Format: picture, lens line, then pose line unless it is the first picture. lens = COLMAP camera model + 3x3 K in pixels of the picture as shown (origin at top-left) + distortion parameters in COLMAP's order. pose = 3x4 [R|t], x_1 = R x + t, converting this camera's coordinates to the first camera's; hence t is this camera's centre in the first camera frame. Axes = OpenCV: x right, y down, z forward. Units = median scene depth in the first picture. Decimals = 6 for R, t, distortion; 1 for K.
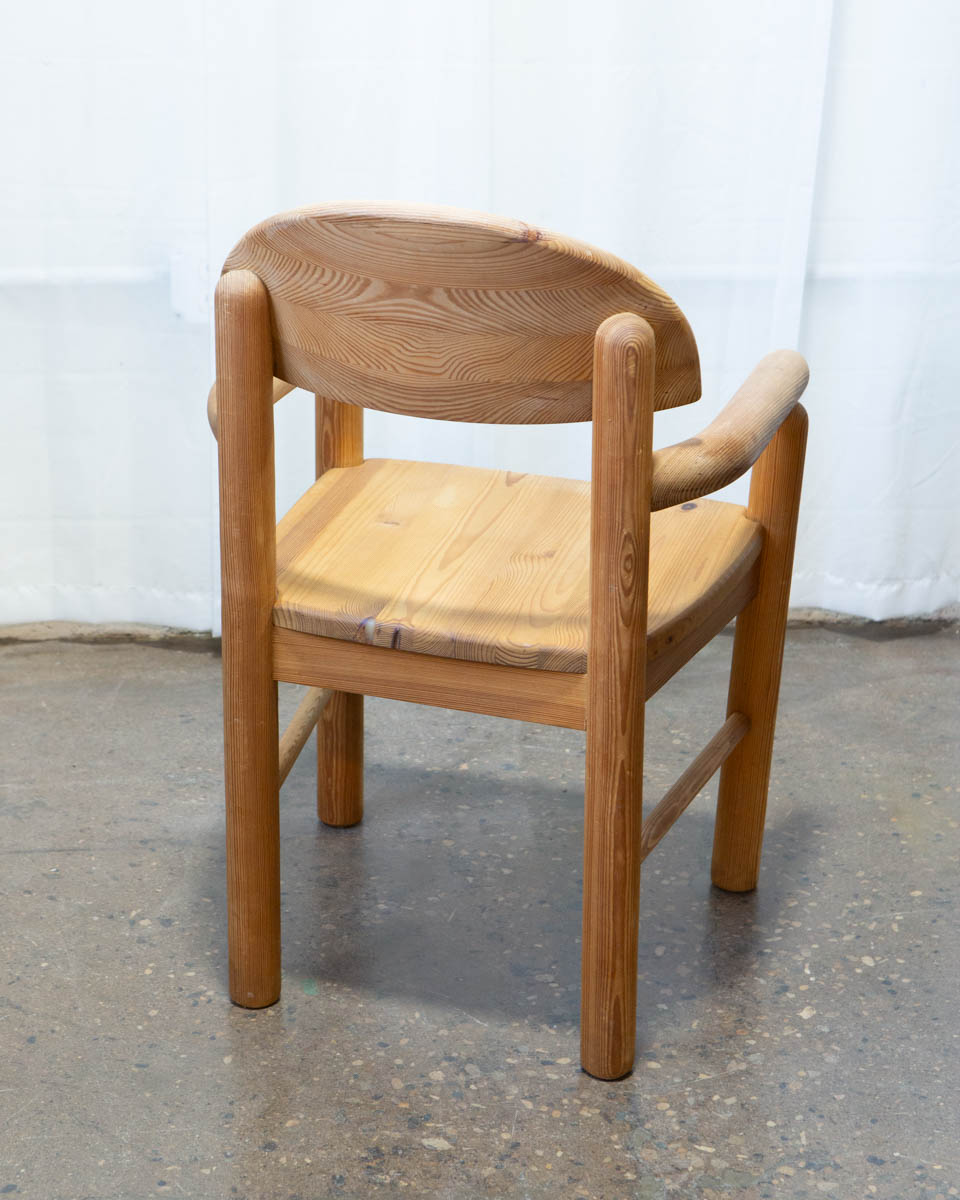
lens RADIAL K [[2558.8, 0, 480.7], [0, 2558.8, 583.2], [0, 0, 1]] dist [0.151627, -0.093520]
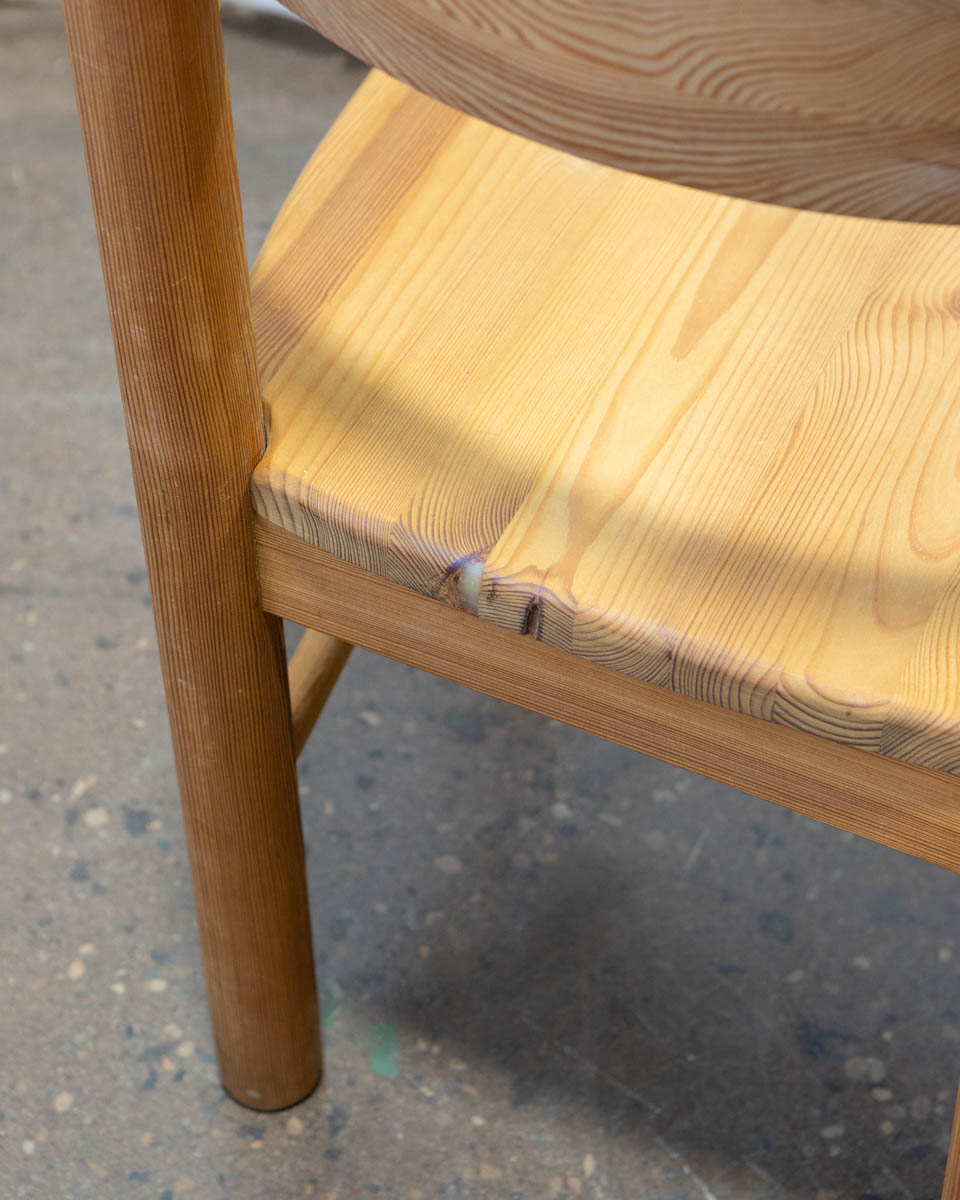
lens RADIAL K [[2774.6, 0, 480.0], [0, 2774.6, 600.0], [0, 0, 1]] dist [0.244557, 0.265300]
pose [[0.987460, 0.091992, -0.128300, 0.013564], [-0.031836, 0.912022, 0.408903, -0.149329], [0.154628, -0.399691, 0.903514, 0.569432]]
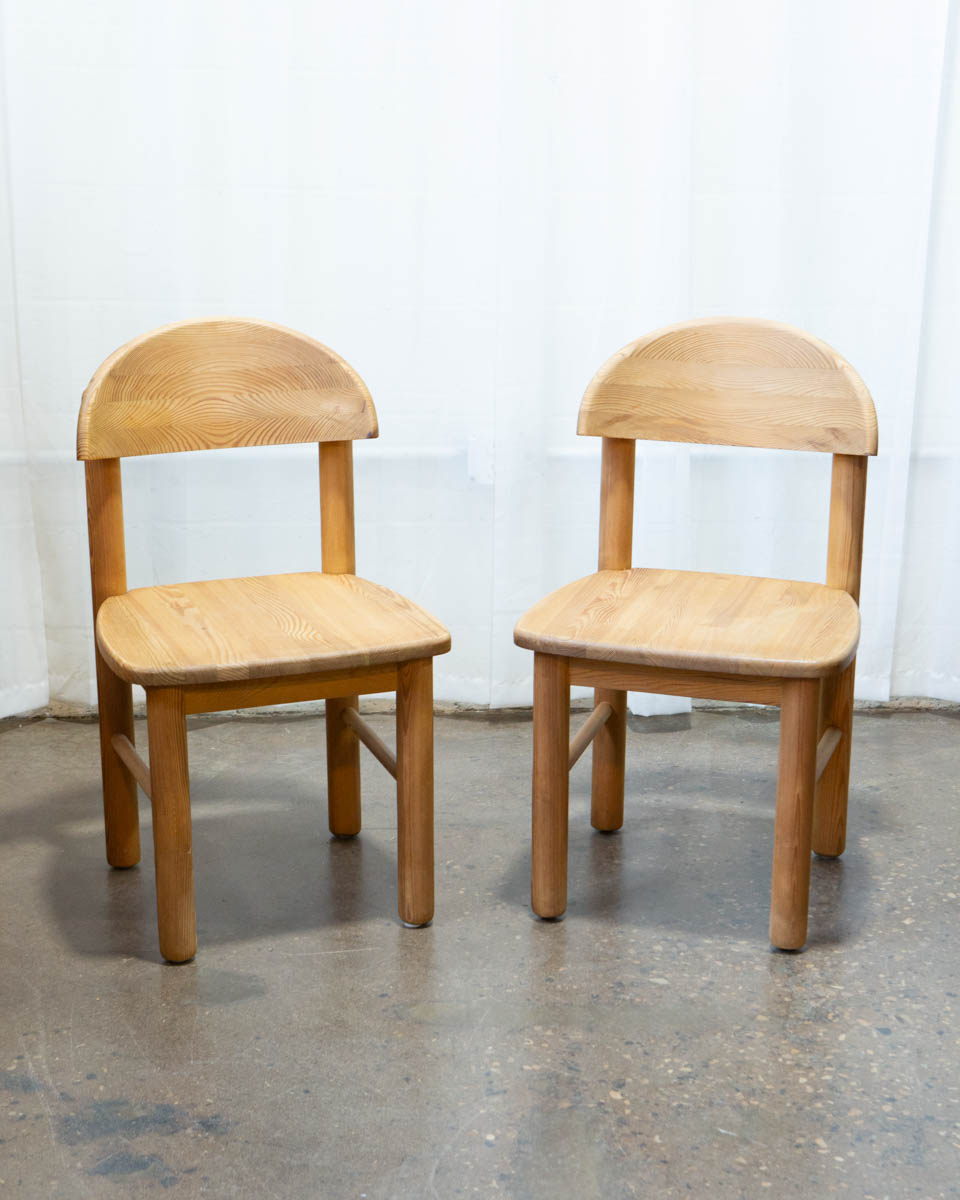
lens RADIAL K [[2322.4, 0, 510.9], [0, 2322.4, 602.2], [0, 0, 1]] dist [0.028160, 0.058251]
pose [[0.998068, 0.003396, -0.062037, -0.018792], [-0.010451, 0.993455, -0.113749, 0.143216], [0.061245, 0.114177, 0.991571, -0.363815]]
